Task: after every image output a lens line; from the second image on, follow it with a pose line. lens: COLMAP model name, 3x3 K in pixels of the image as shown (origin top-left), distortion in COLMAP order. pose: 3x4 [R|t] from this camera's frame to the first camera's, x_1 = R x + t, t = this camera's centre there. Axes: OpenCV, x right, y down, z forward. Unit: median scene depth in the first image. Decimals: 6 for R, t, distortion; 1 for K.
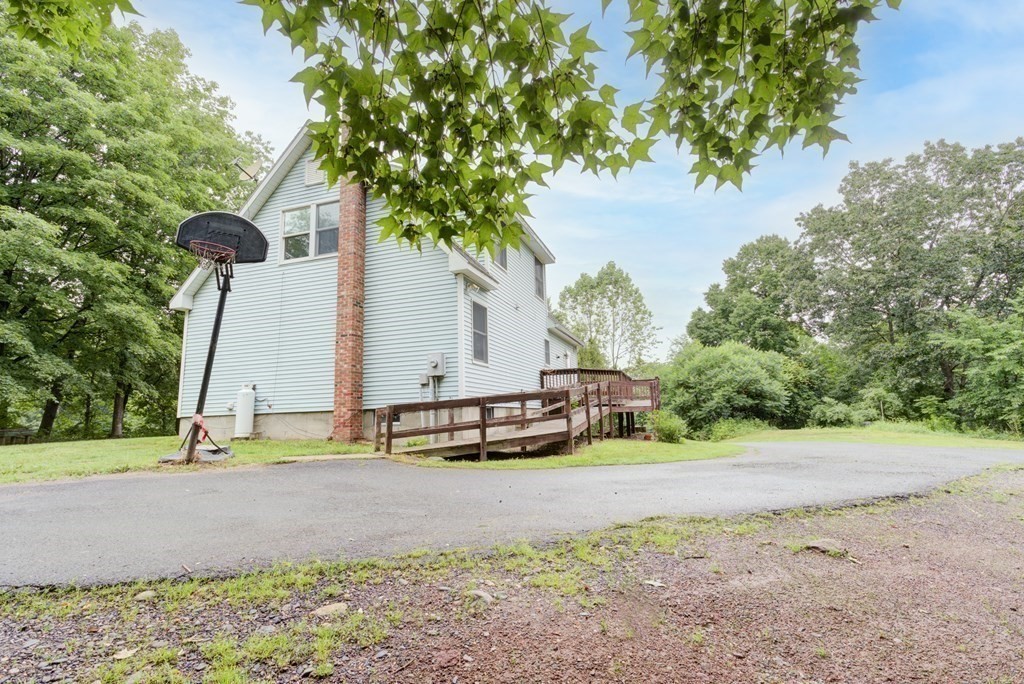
lens RADIAL K [[497.0, 0, 512.9], [0, 497.0, 342.6], [0, 0, 1]] dist [-0.003614, -0.000210]
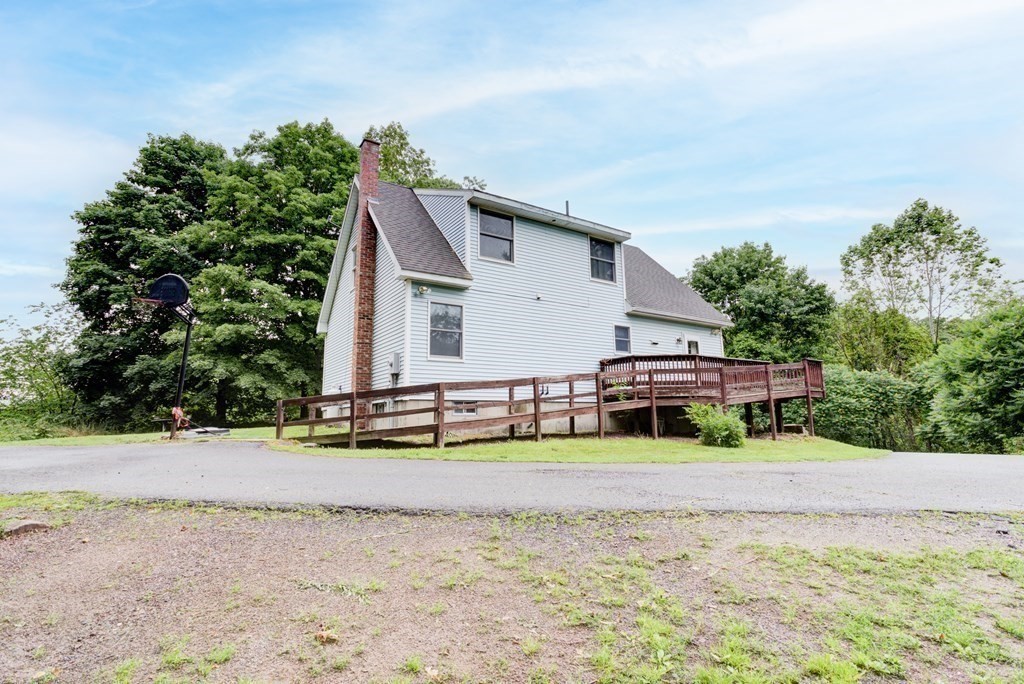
lens RADIAL K [[497.0, 0, 509.3], [0, 497.0, 339.6], [0, 0, 1]] dist [-0.003614, -0.000210]
pose [[0.782428, -0.087145, -0.616613, 0.449055], [0.086449, 0.995773, -0.031035, 0.029143], [0.616711, -0.029023, 0.786654, 0.171204]]
